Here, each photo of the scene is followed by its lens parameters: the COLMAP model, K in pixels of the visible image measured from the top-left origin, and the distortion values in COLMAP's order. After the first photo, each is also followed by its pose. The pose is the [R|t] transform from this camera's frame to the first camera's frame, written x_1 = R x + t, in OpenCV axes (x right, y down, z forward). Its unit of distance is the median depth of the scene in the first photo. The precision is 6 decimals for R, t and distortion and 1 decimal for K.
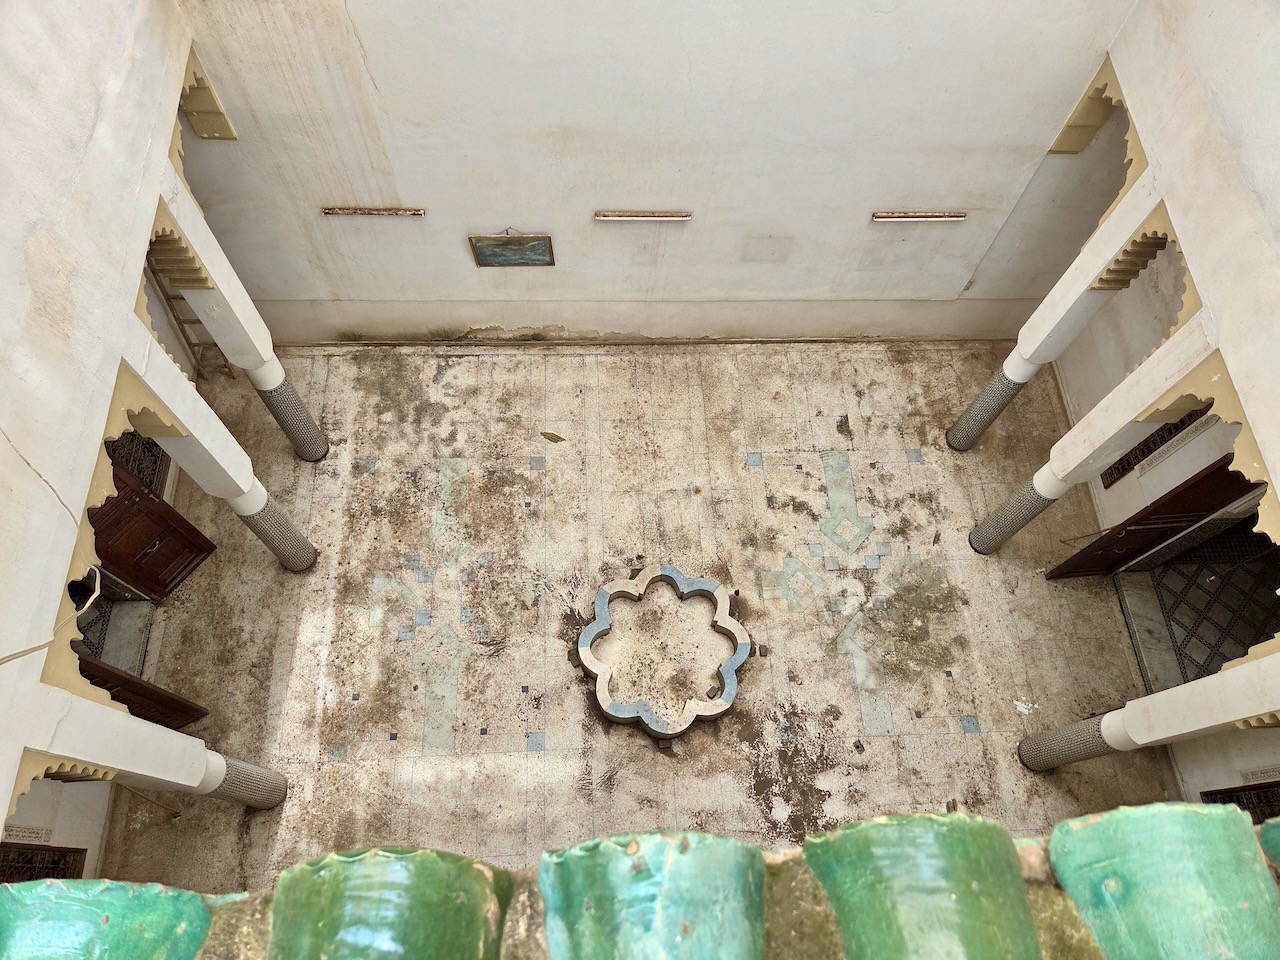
lens RADIAL K [[856.6, 0, 653.5], [0, 856.6, 476.1], [0, 0, 1]] dist [0.078069, -0.061993]
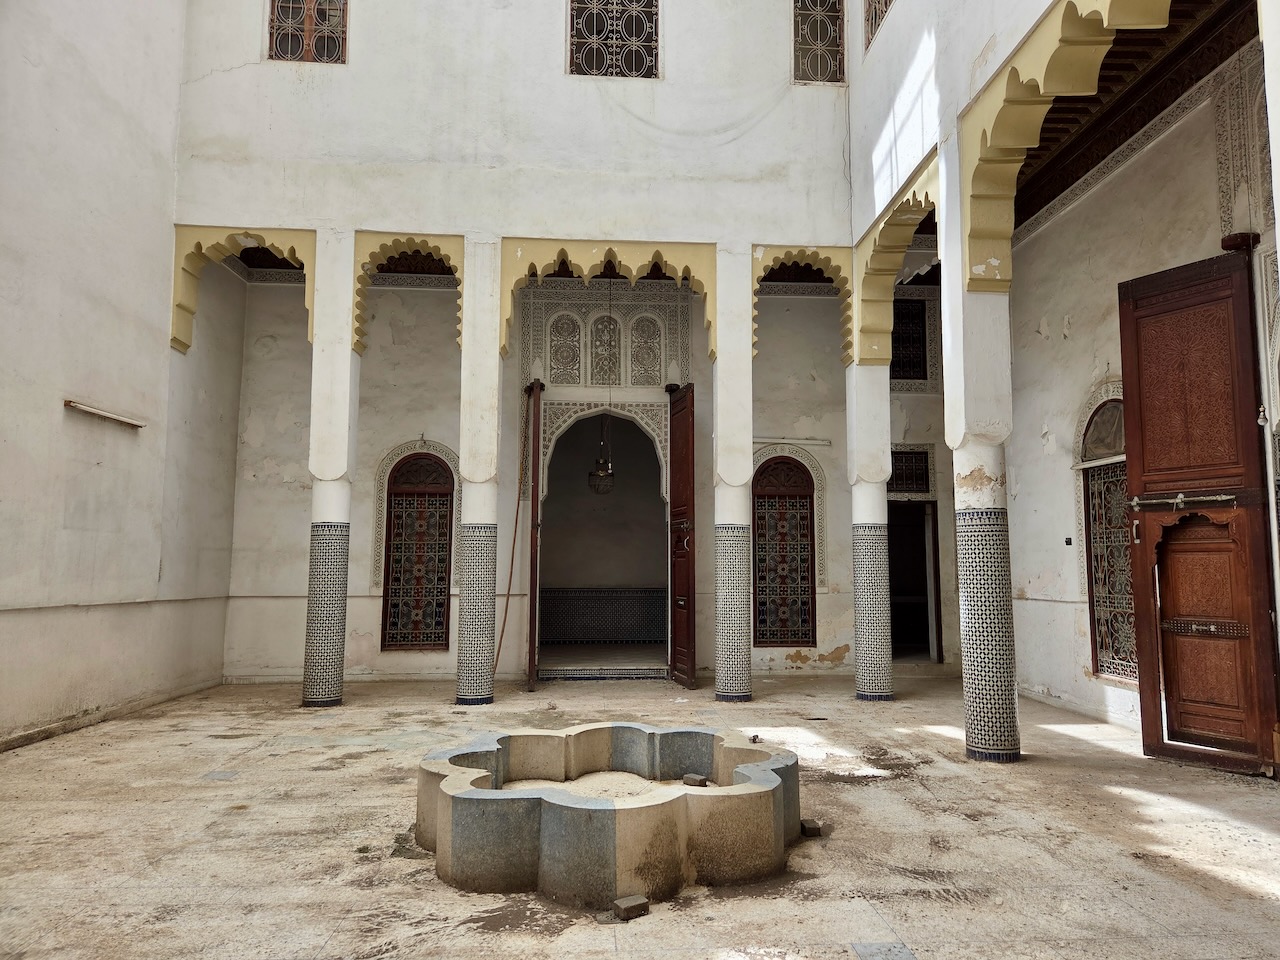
lens RADIAL K [[856.1, 0, 651.0], [0, 856.1, 485.0], [0, 0, 1]] dist [0.080975, -0.065784]
pose [[-0.011106, 0.037980, 0.999217, -0.420476], [0.902949, 0.429702, -0.006296, 0.145086], [-0.429605, 0.902172, -0.039066, 0.817485]]
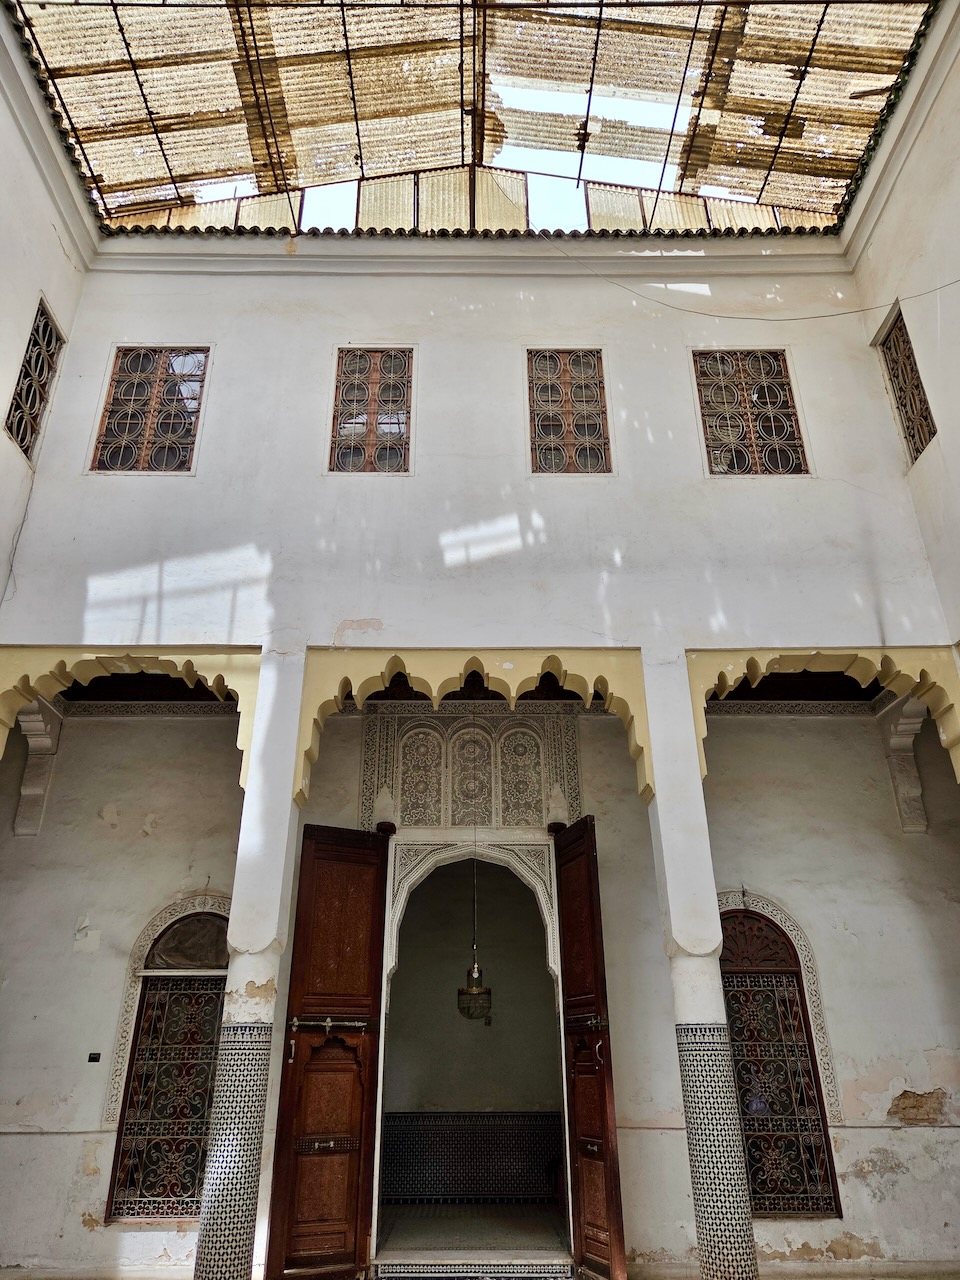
lens RADIAL K [[856.1, 0, 471.1], [0, 856.1, 651.7], [0, 0, 1]] dist [0.080975, -0.065784]
pose [[-0.997417, -0.030149, 0.065199, 0.001028], [0.017776, 0.775827, 0.630696, -0.202884], [-0.069597, 0.630225, -0.773287, 0.994105]]
